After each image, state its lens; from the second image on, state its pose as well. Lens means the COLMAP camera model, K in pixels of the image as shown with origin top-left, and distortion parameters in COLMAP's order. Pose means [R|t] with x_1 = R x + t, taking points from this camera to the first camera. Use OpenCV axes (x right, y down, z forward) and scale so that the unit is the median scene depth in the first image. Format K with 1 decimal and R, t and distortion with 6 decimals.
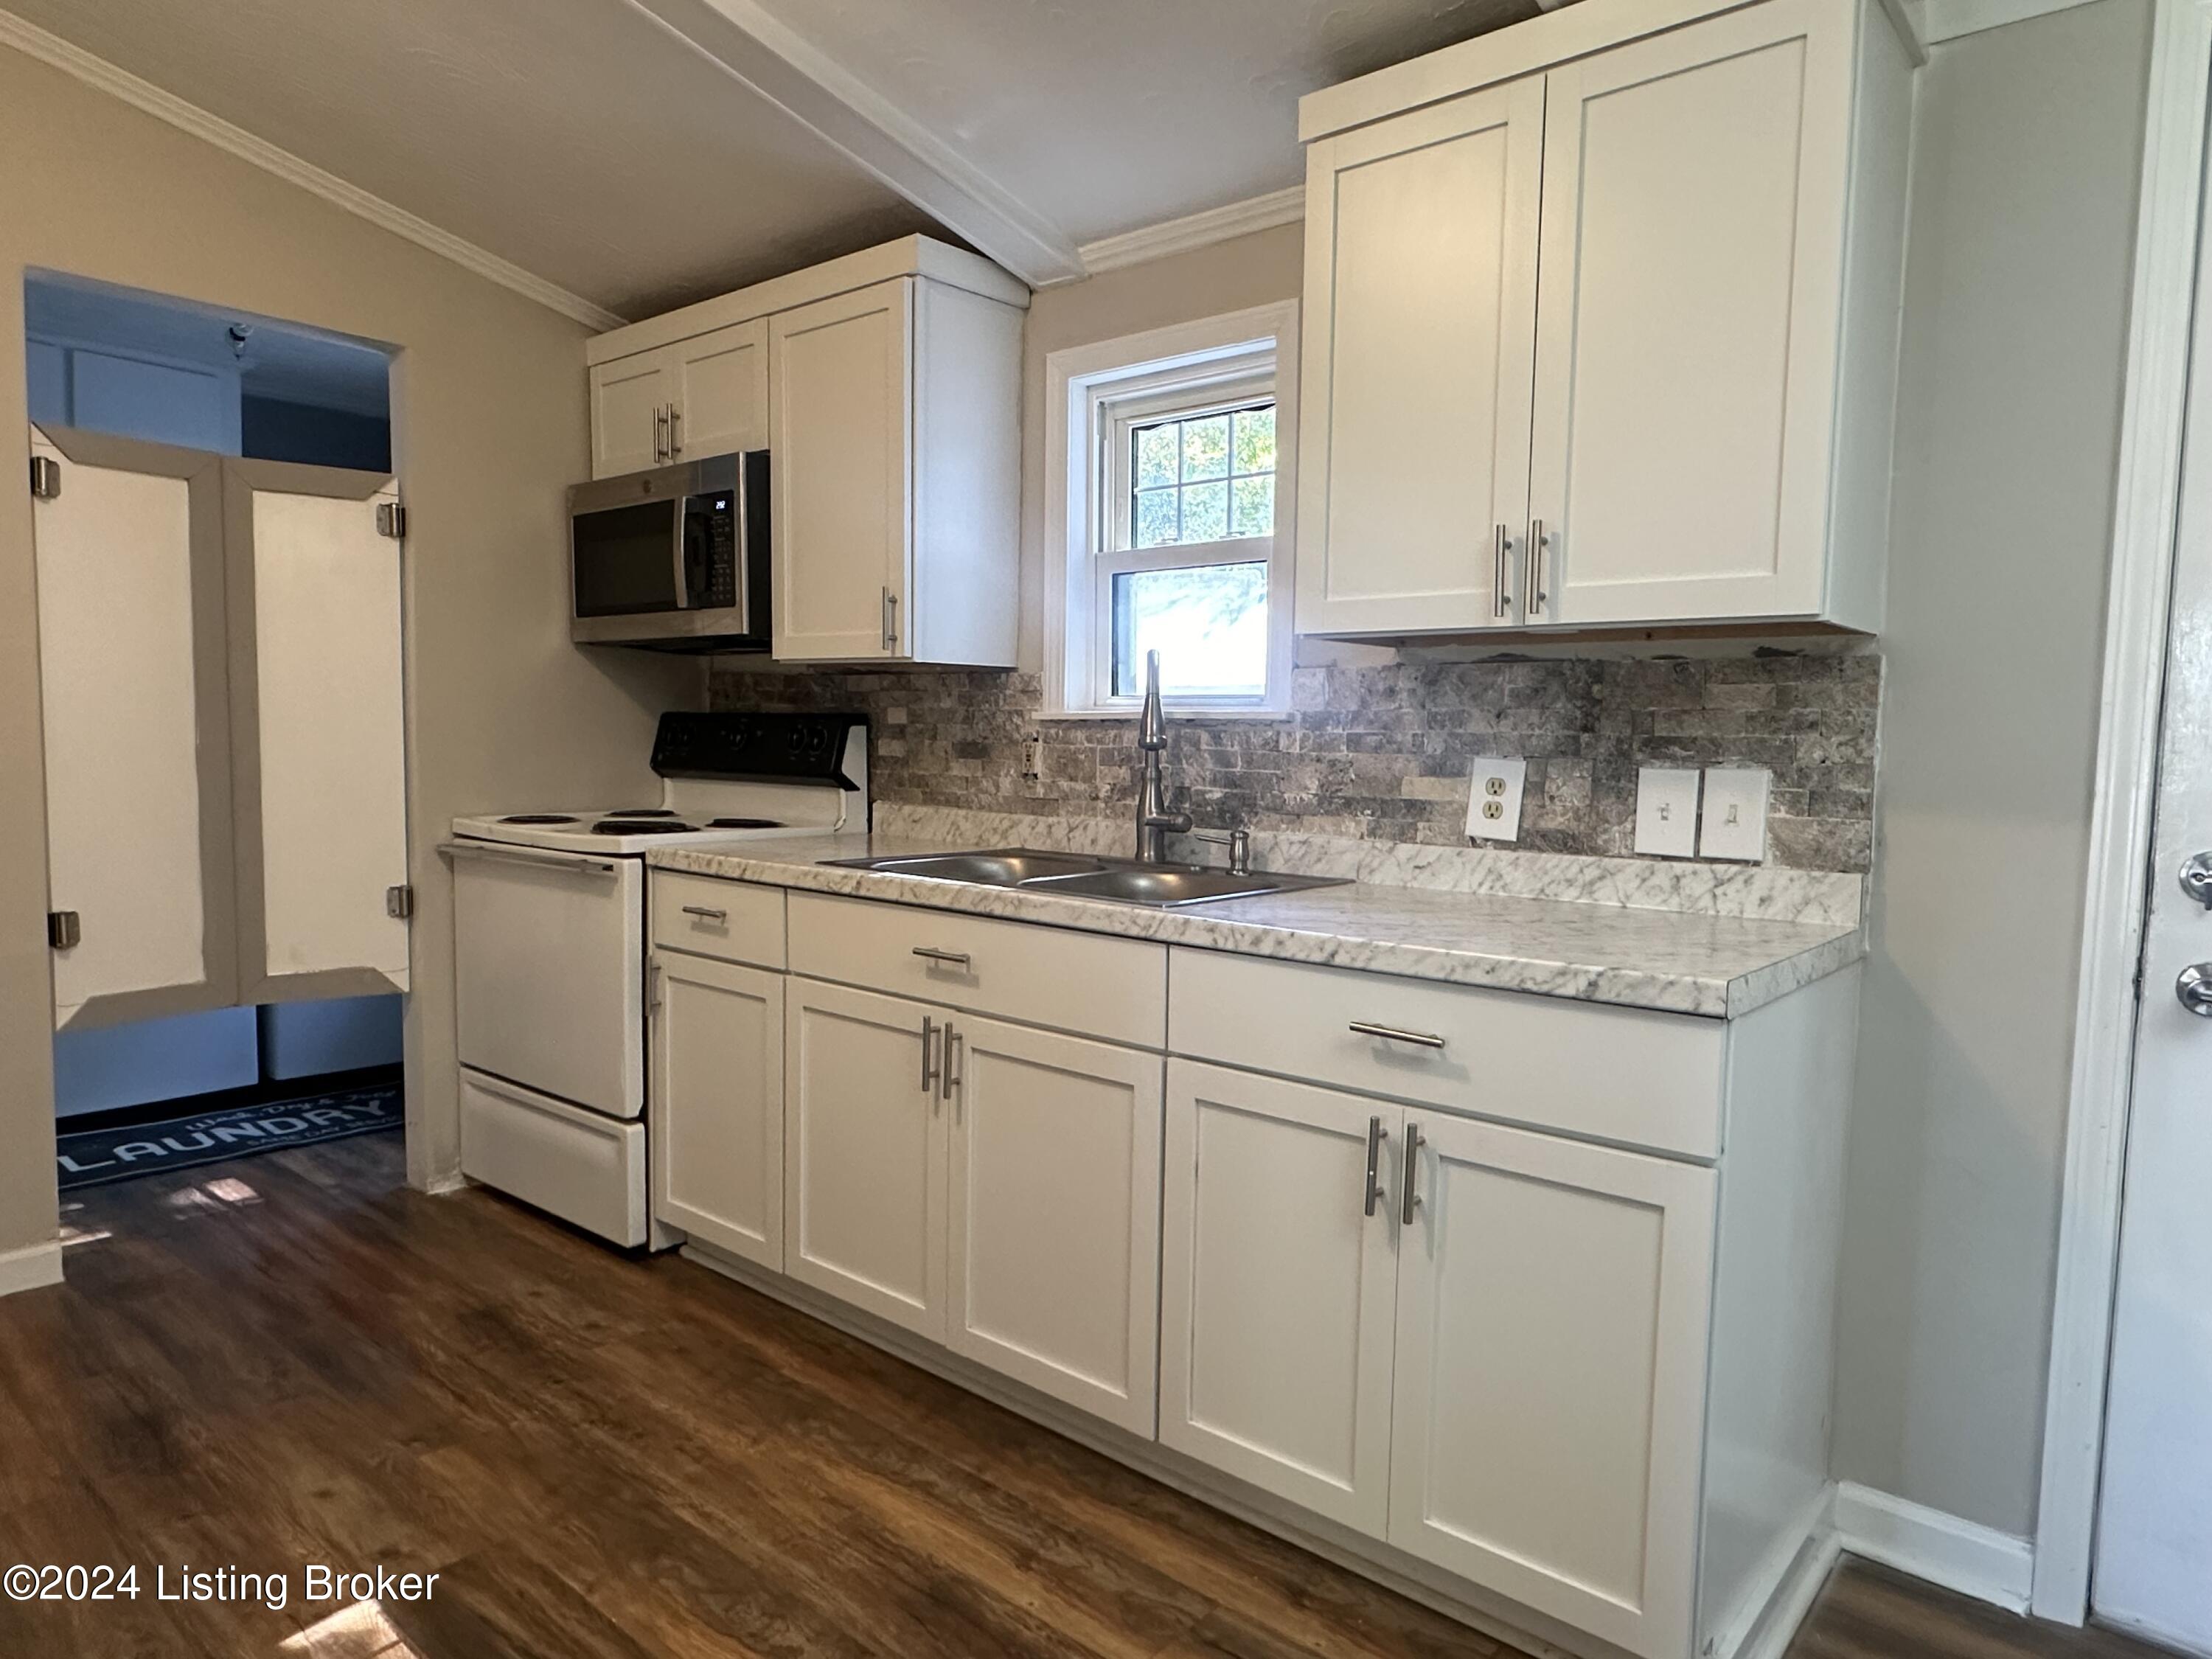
lens RADIAL K [[1368.7, 0, 1089.5], [0, 1368.7, 839.0], [0, 0, 1]] dist [-0.002263, 0.000410]
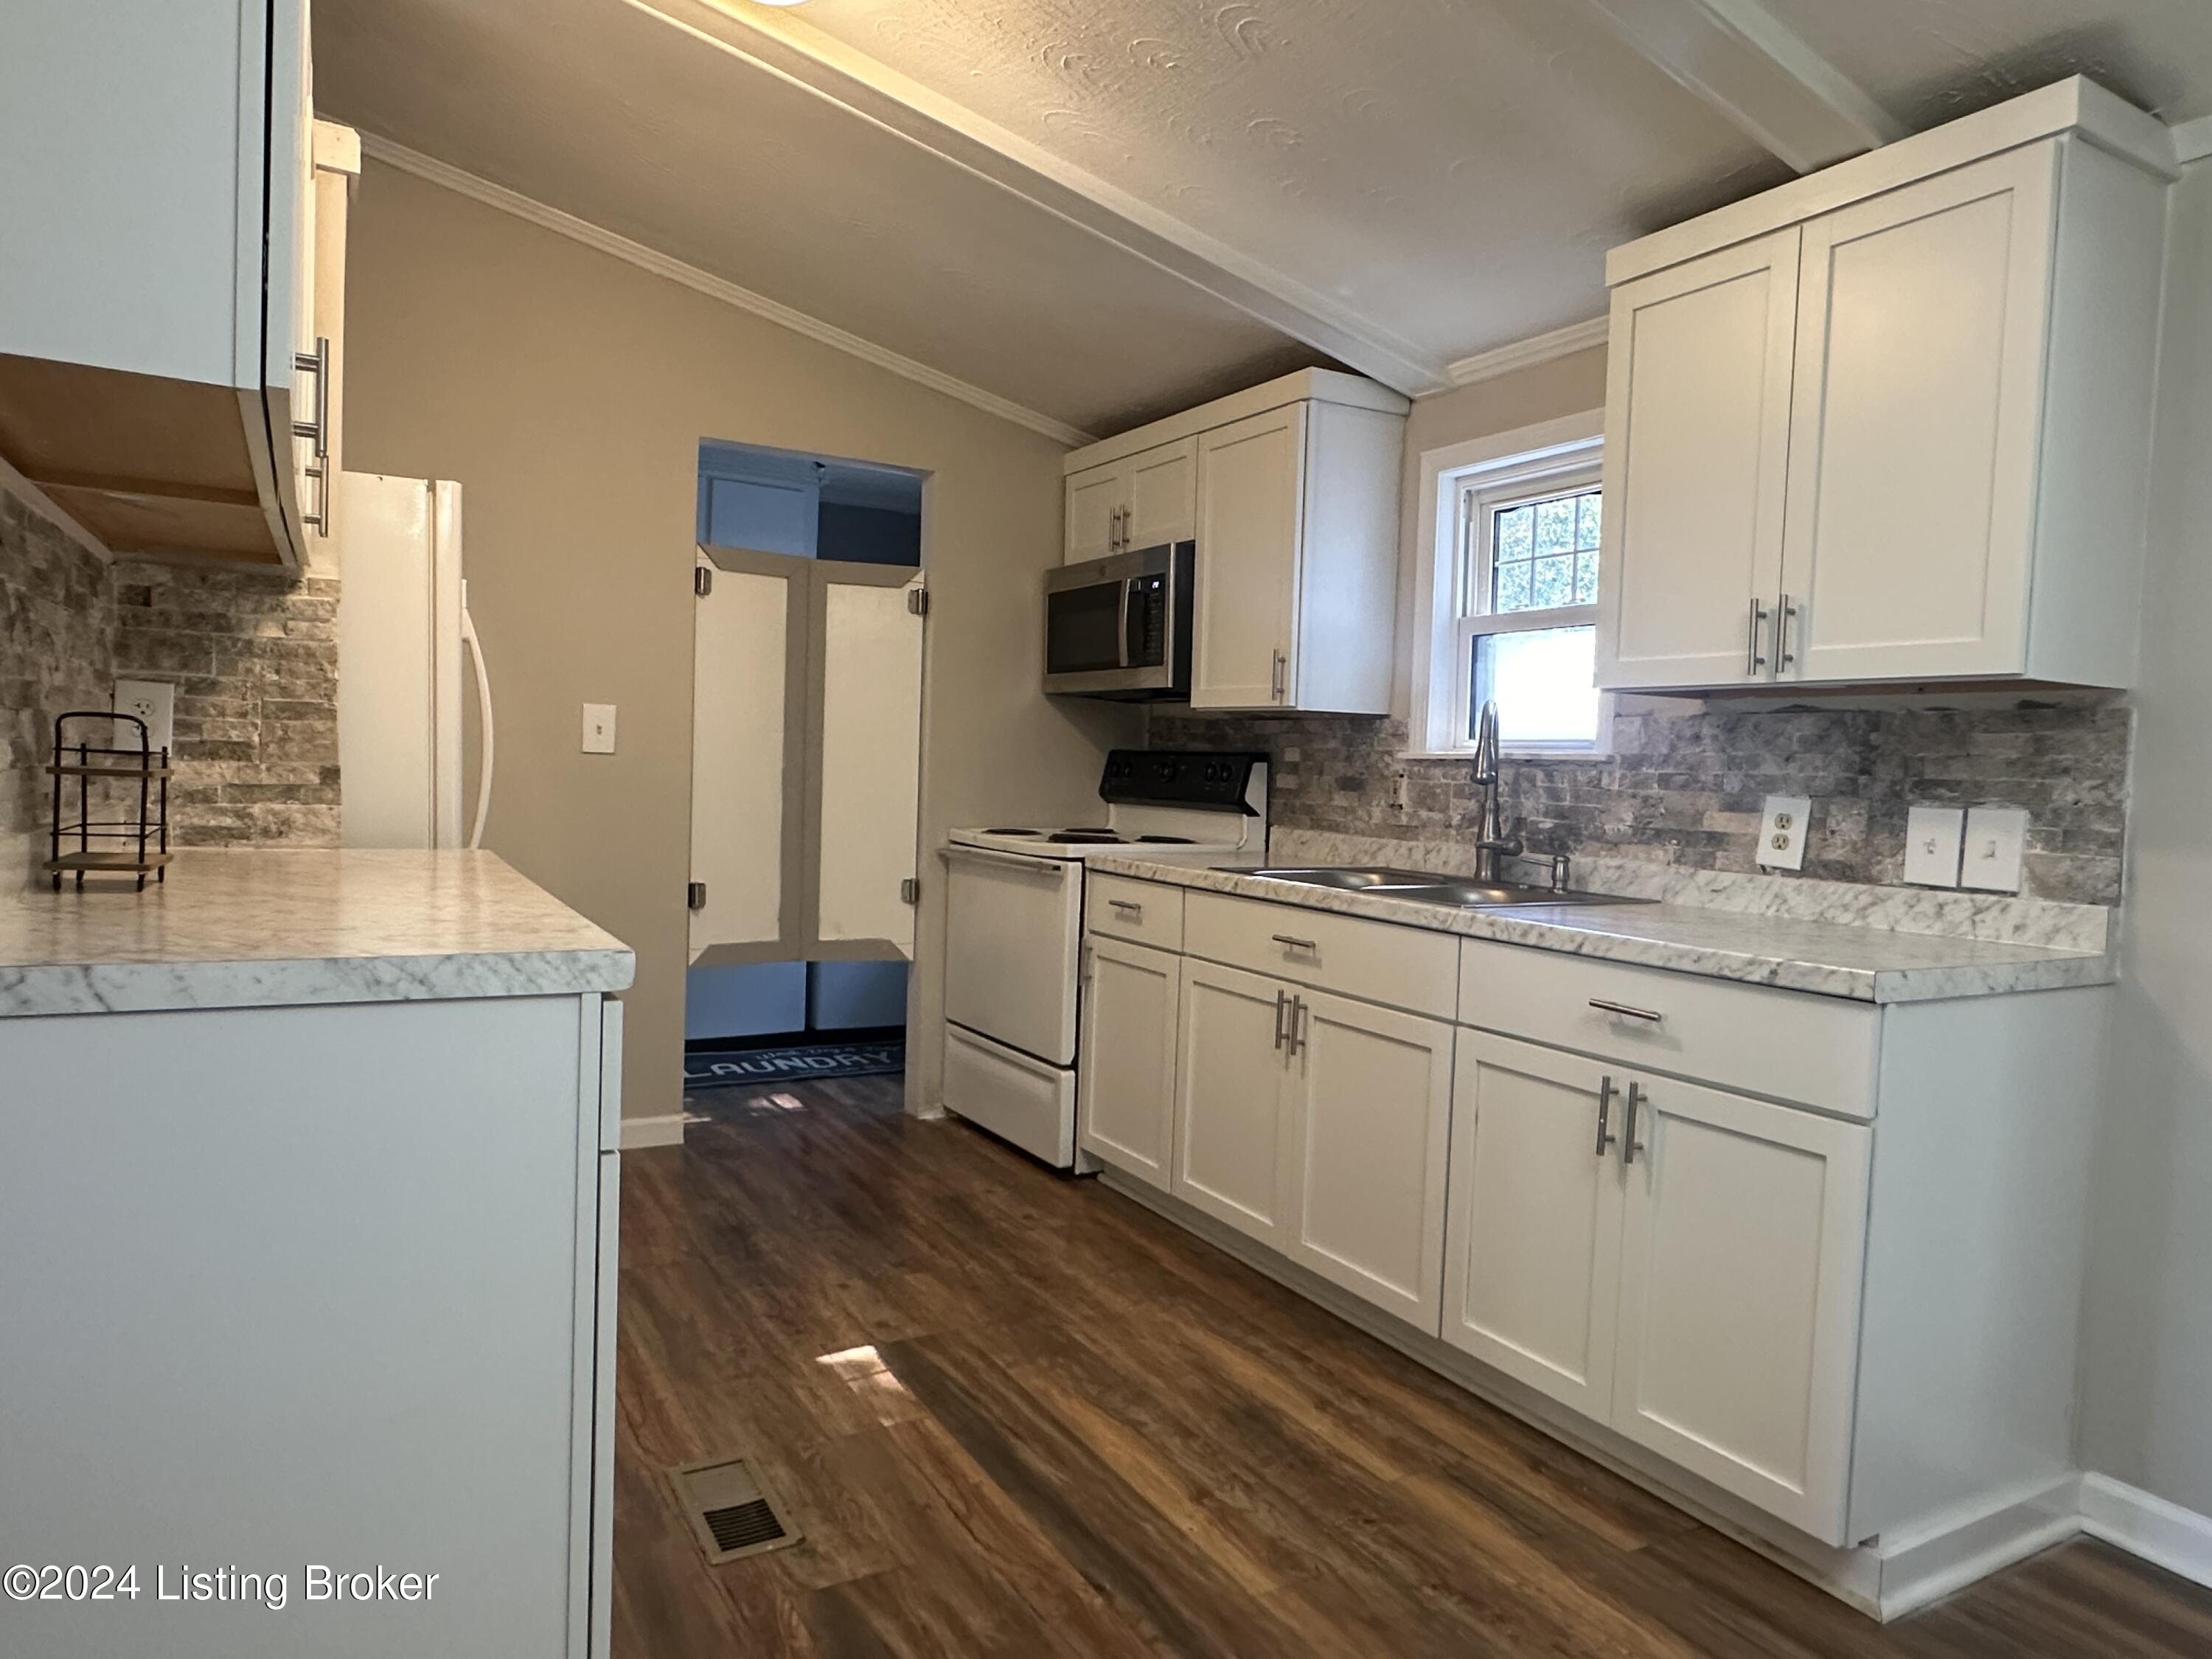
lens RADIAL K [[1368.7, 0, 1093.8], [0, 1368.7, 832.1], [0, 0, 1]] dist [-0.002263, 0.000410]
pose [[0.943748, 0.032139, -0.329100, 0.128789], [-0.044381, 0.998571, -0.029753, 0.029477], [0.327674, 0.042685, 0.943826, -0.256624]]
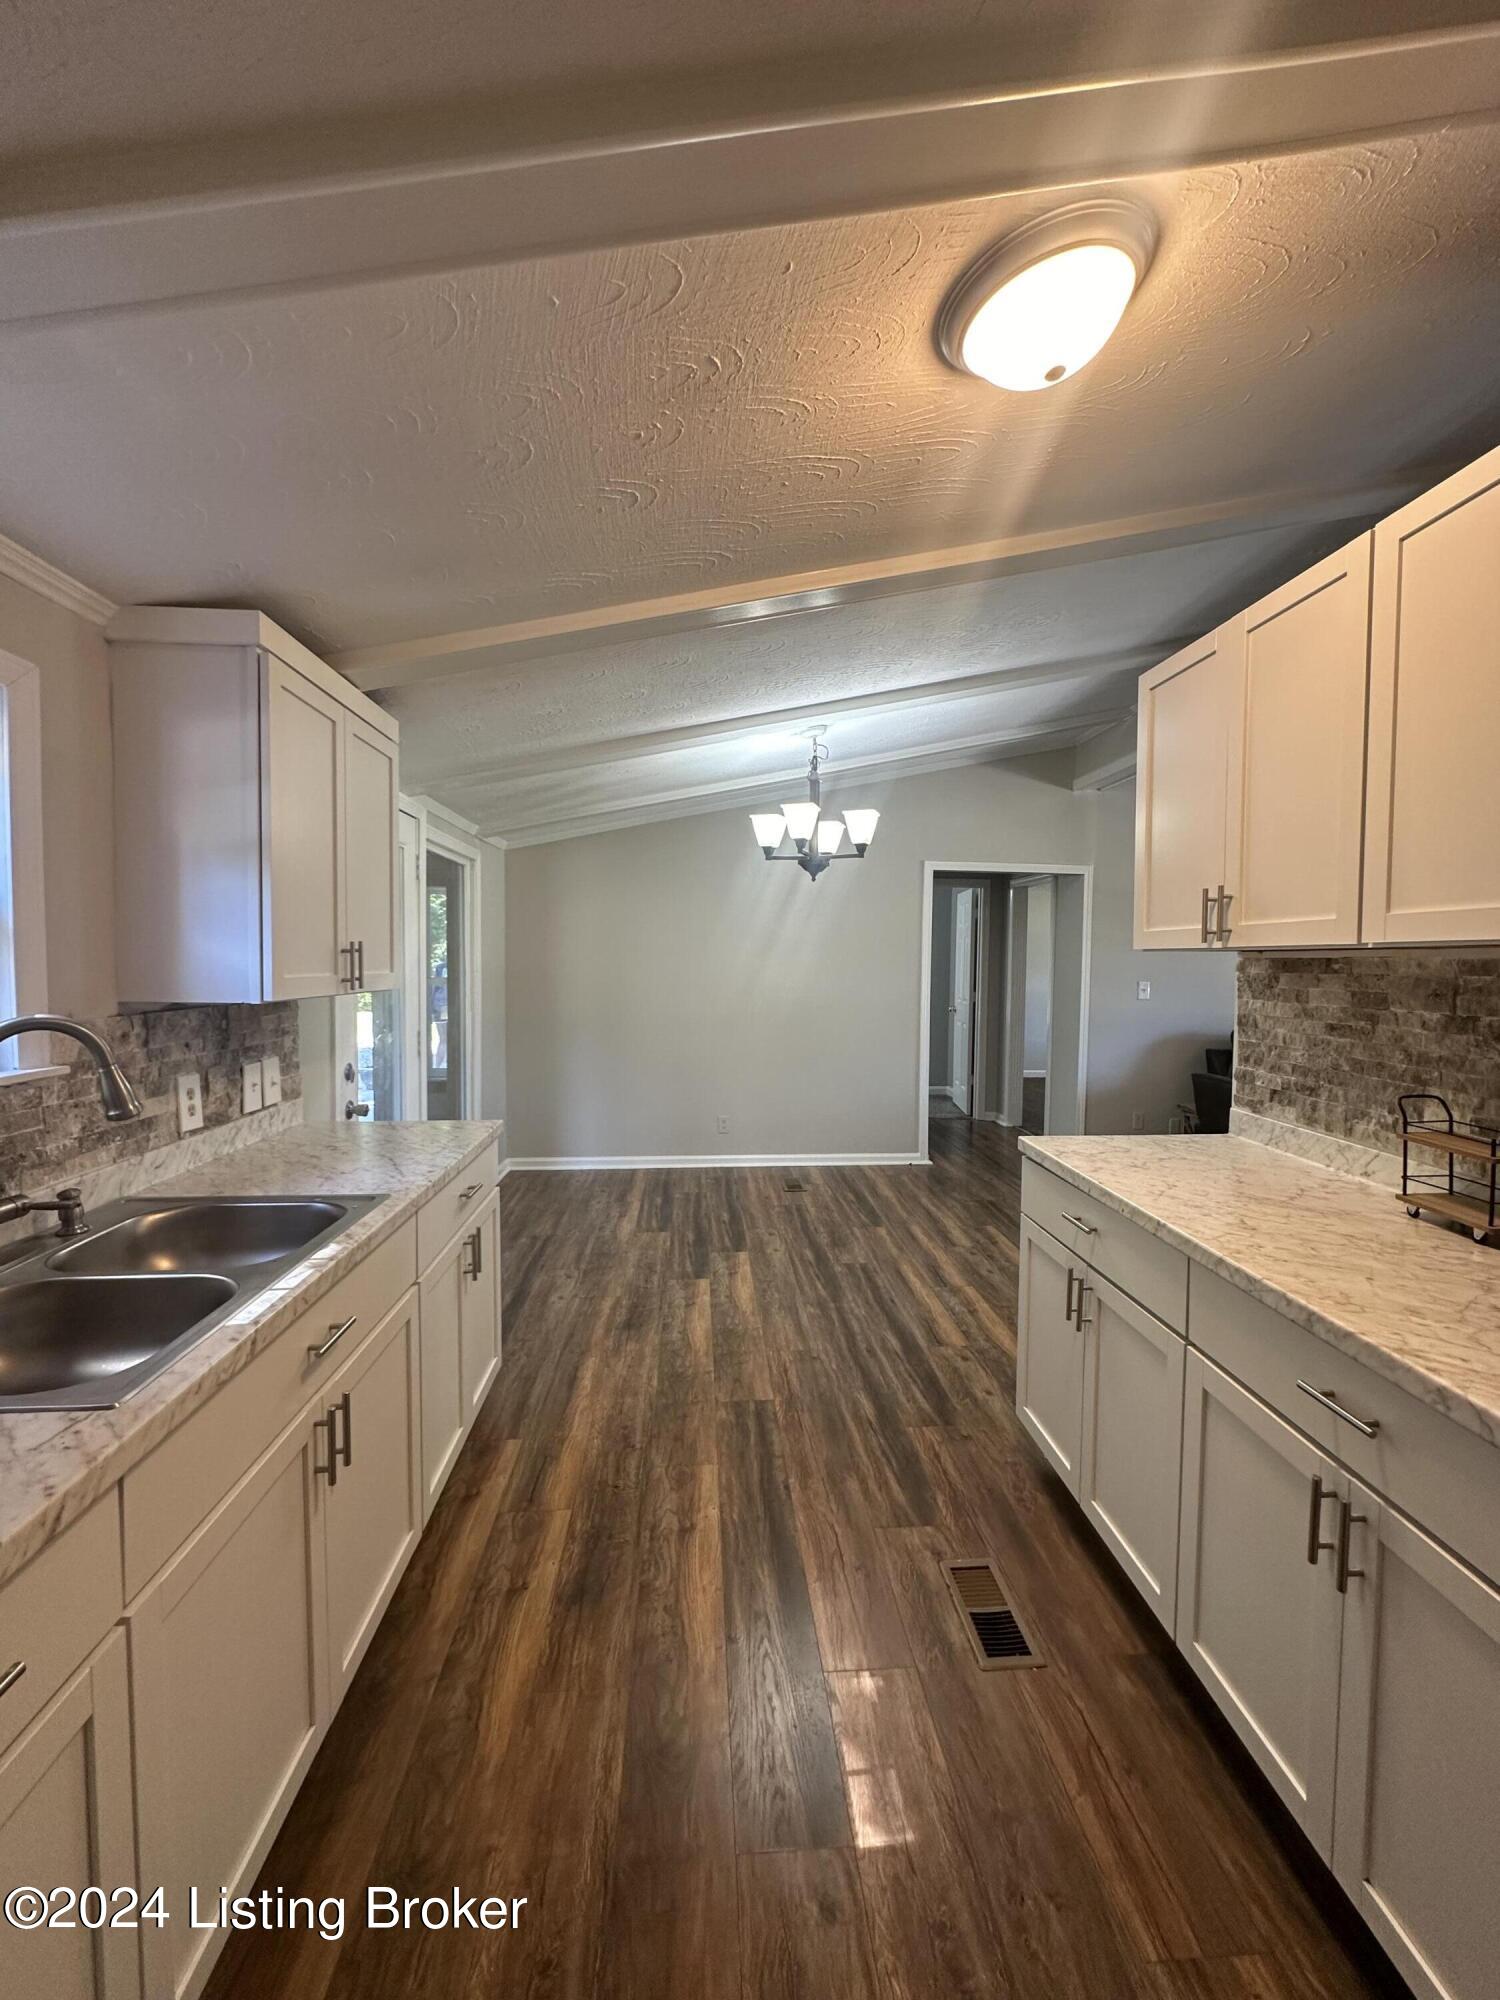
lens RADIAL K [[798.4, 0, 747.6], [0, 798.4, 996.4], [0, 0, 1]] dist [-0.000335, -0.000052]
pose [[-0.704823, -0.056325, 0.707143, -0.710116], [0.033264, 0.993122, 0.112259, -0.214988], [-0.708603, 0.102645, -0.698102, 1.149038]]
